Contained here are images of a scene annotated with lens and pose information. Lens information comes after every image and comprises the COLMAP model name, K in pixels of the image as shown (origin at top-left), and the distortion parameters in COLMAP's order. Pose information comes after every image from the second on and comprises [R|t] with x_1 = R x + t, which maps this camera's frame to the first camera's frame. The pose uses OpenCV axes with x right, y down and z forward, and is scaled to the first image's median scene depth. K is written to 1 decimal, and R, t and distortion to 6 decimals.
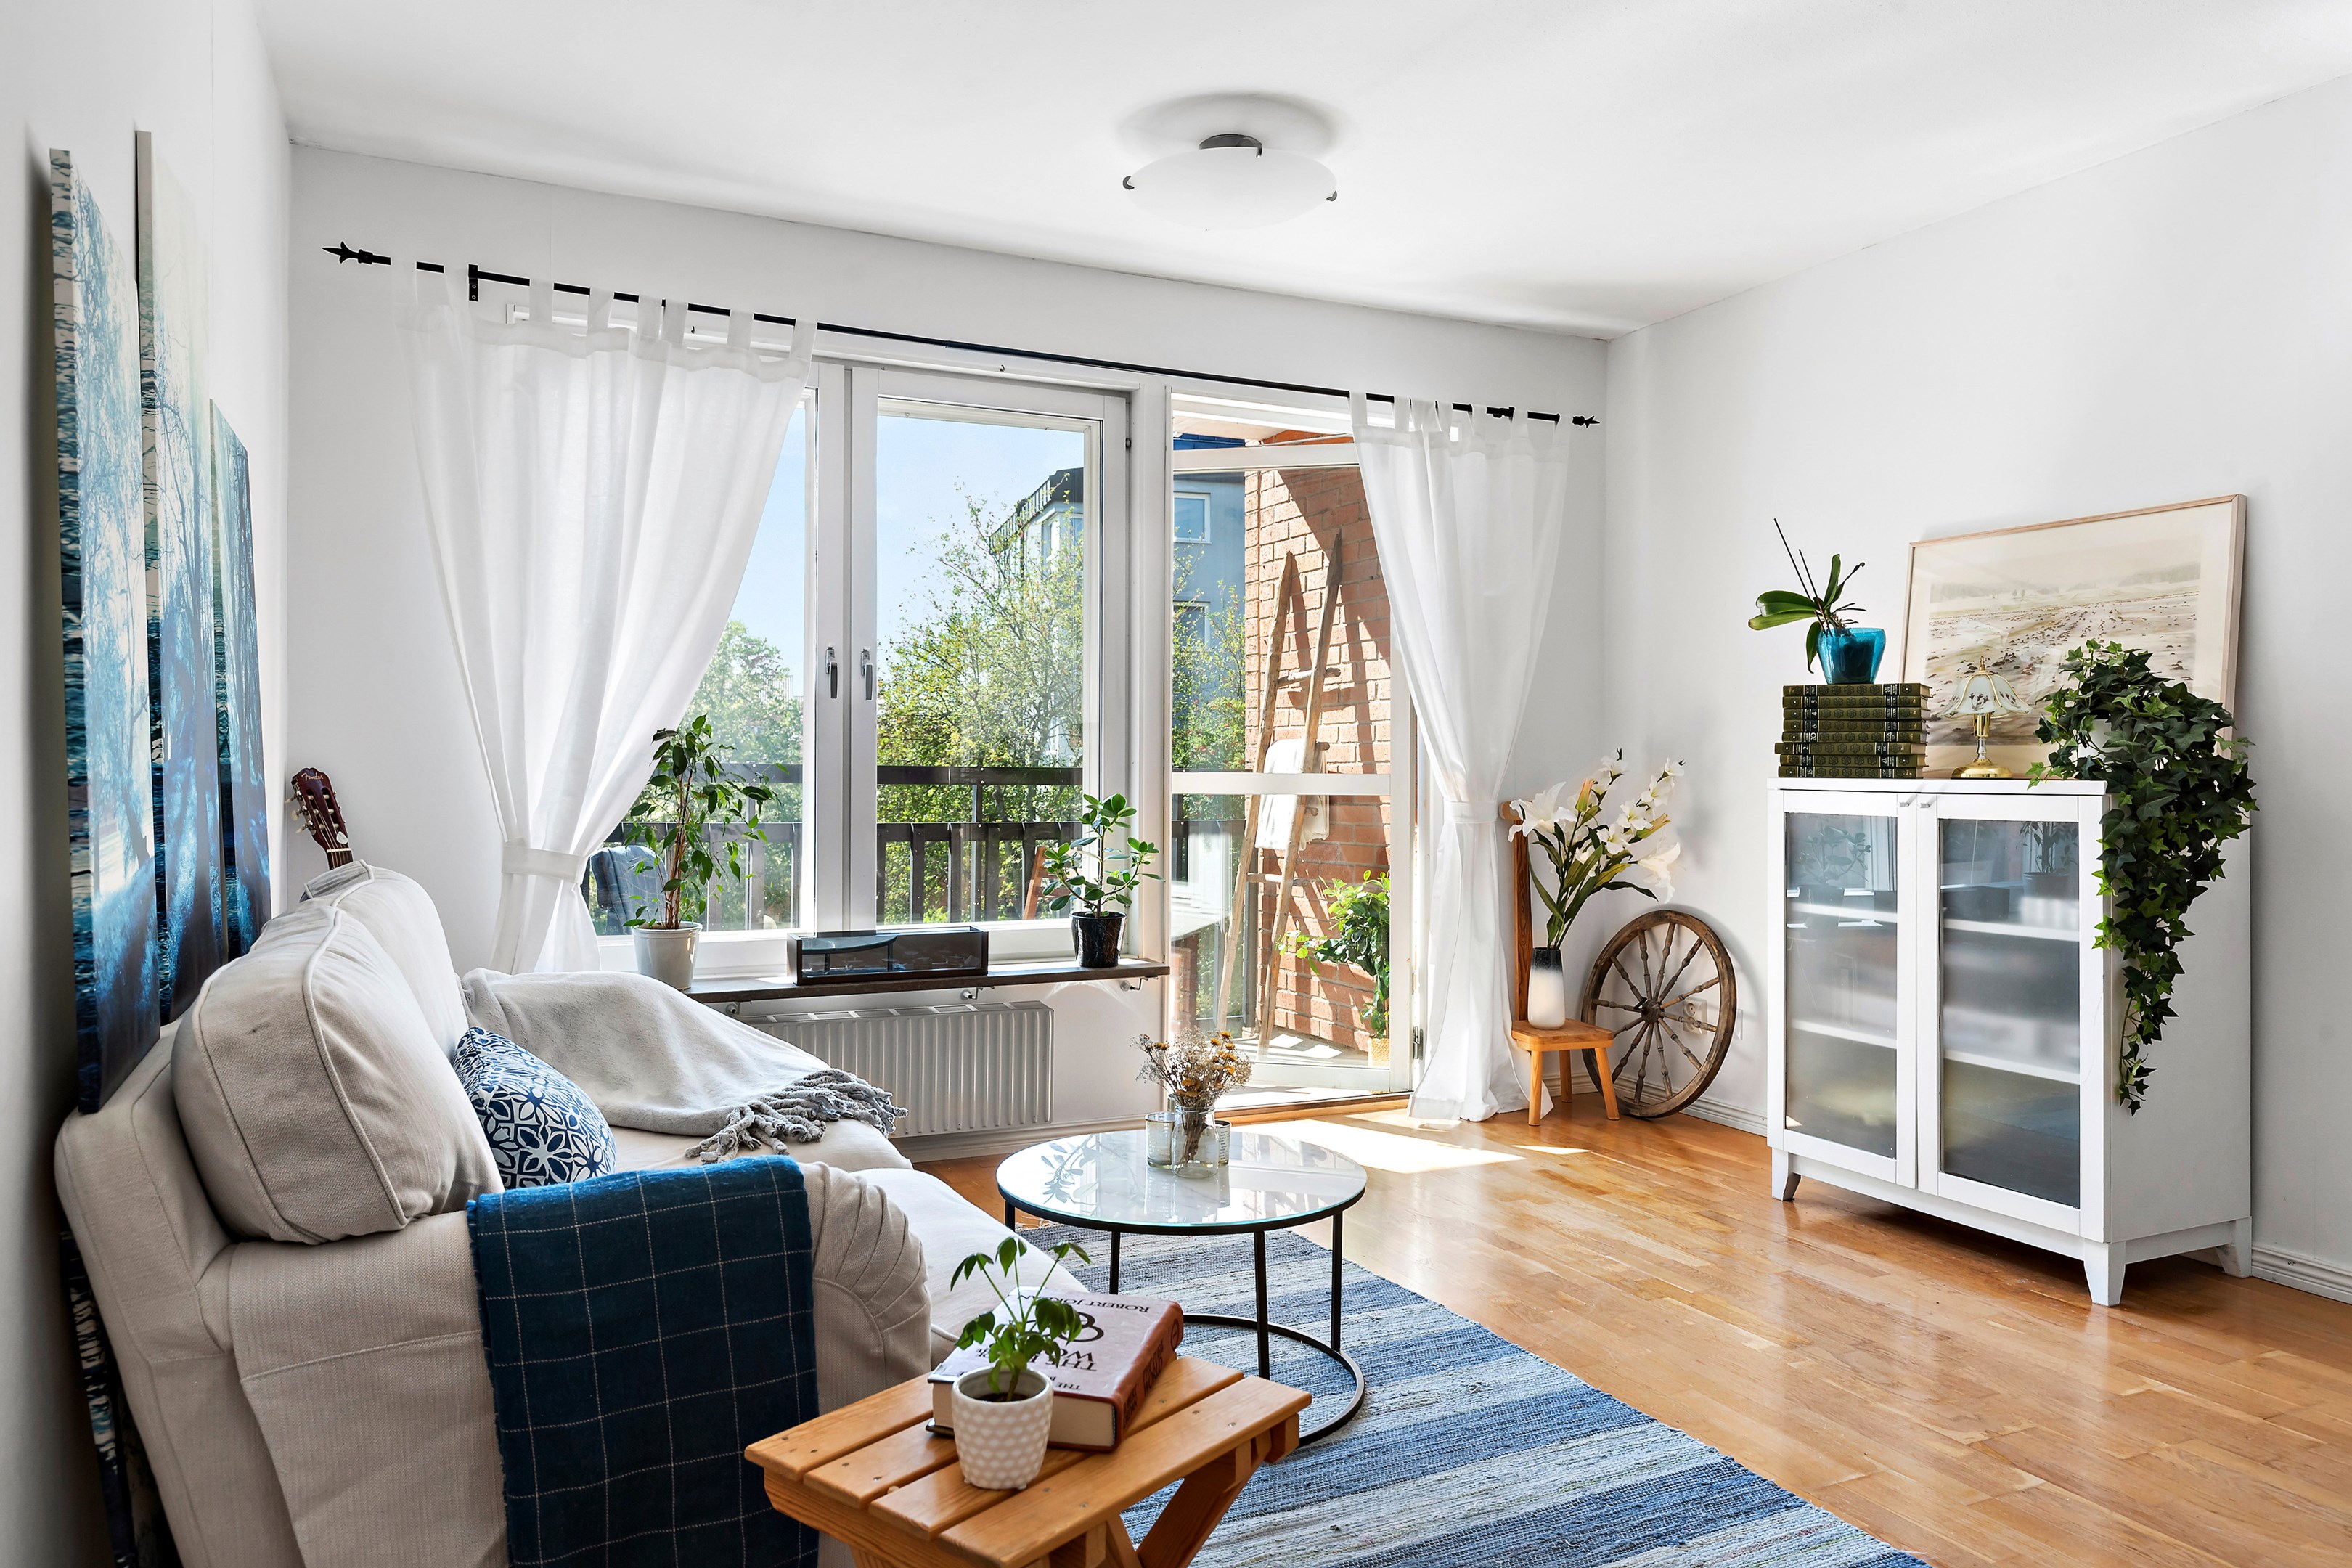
lens RADIAL K [[1583.9, 0, 1176.0], [0, 1583.9, 784.0], [0, 0, 1]] dist [0.002843, -0.001740]
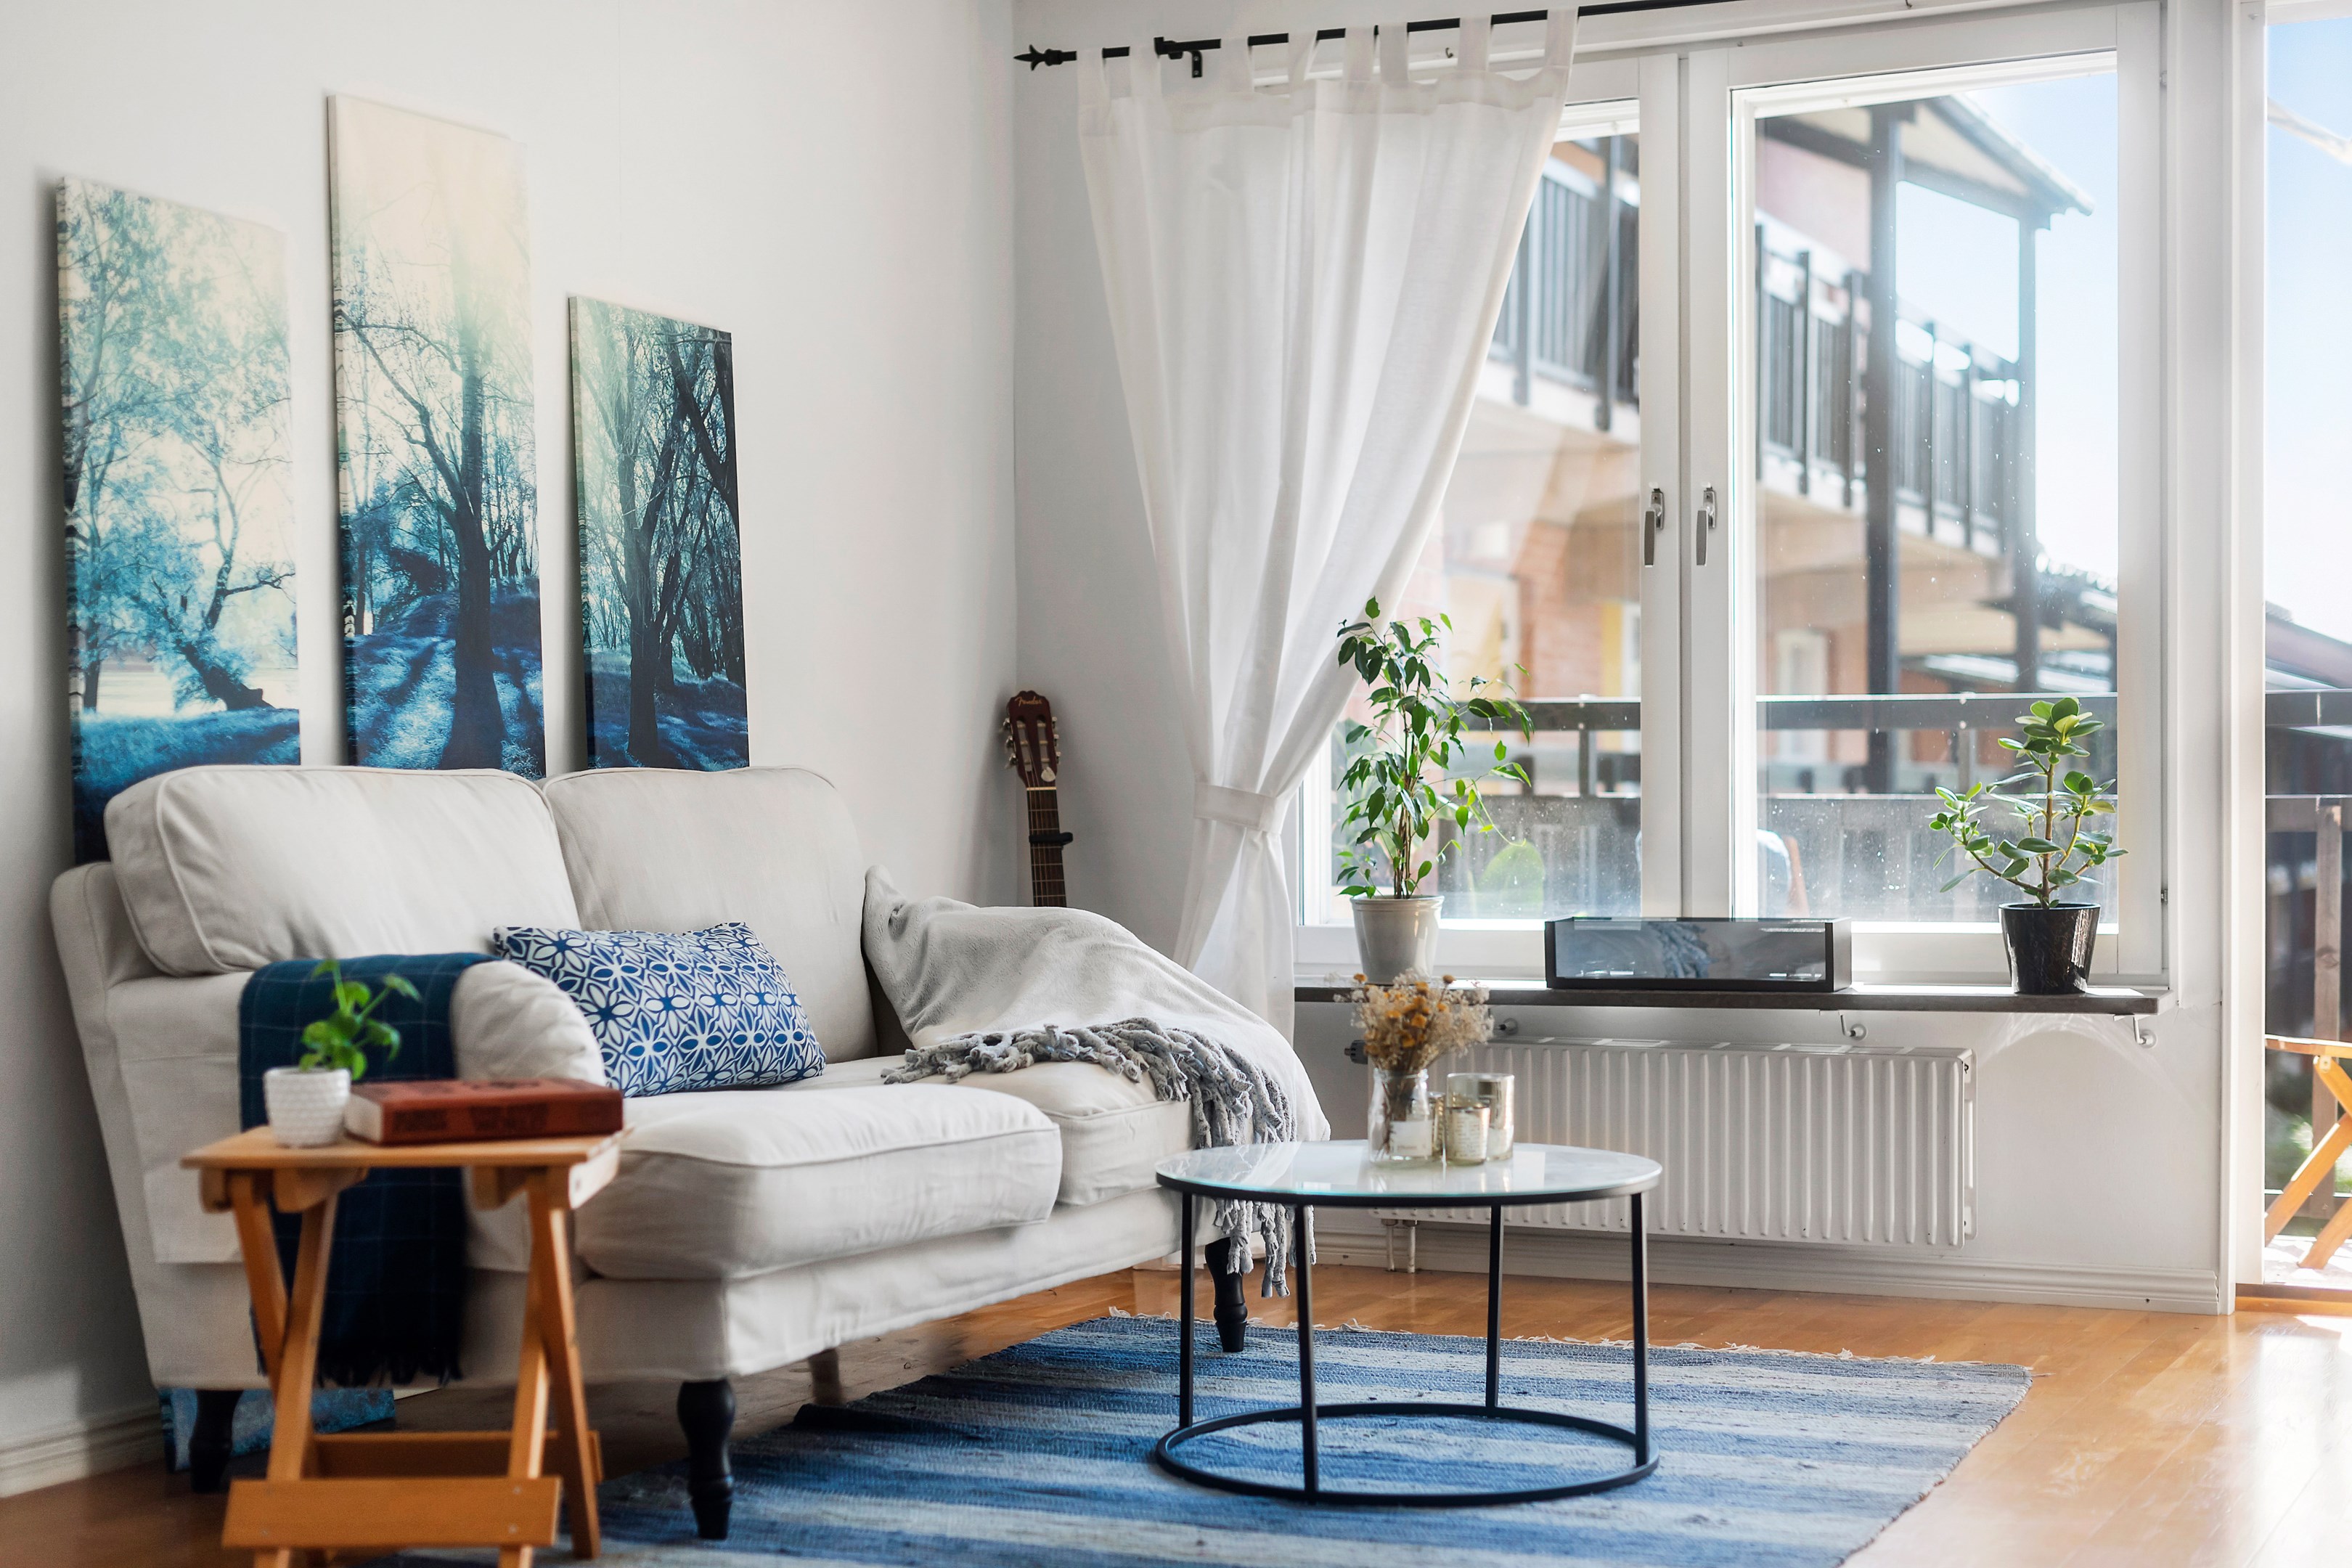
lens RADIAL K [[3481.7, 0, 1176.0], [0, 3481.7, 784.0], [0, 0, 1]] dist [0.044869, 0.130664]
pose [[0.636639, -0.024862, -0.770761, 0.884538], [0.005851, 0.999607, -0.027410, 0.086761], [0.771140, 0.012940, 0.636534, -0.079614]]
